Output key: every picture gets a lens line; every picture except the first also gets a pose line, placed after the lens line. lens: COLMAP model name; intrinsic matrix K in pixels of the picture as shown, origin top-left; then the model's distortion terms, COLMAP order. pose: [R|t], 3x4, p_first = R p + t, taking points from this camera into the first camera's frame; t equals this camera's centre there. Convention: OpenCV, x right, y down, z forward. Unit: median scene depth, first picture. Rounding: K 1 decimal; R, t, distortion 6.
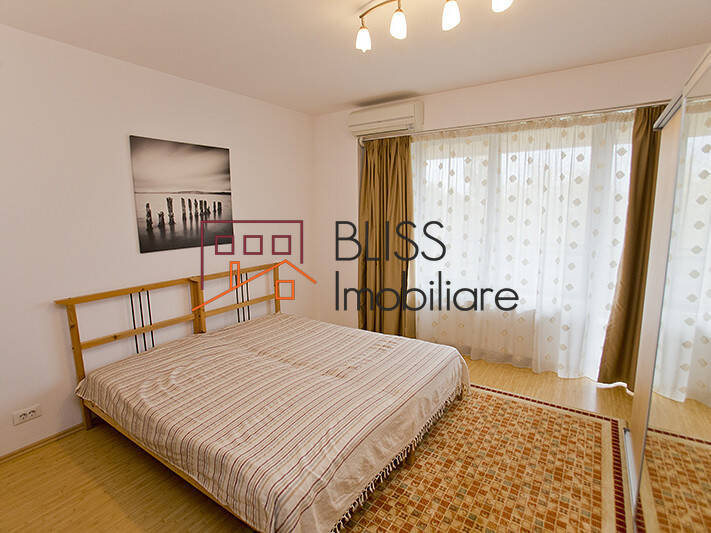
lens RADIAL K [[365.5, 0, 352.4], [0, 365.5, 265.4], [0, 0, 1]] dist [-0.074223, 0.031058]
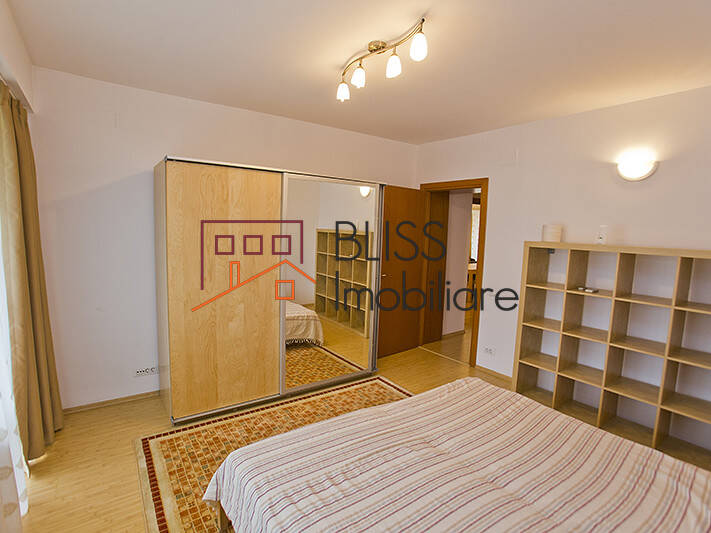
lens RADIAL K [[365.5, 0, 352.4], [0, 365.5, 265.4], [0, 0, 1]] dist [-0.074223, 0.031058]
pose [[-0.939146, -0.052468, 0.339487, -0.115414], [0.033404, 0.969634, 0.242268, -0.255698], [-0.341890, 0.238865, -0.908875, 1.603833]]
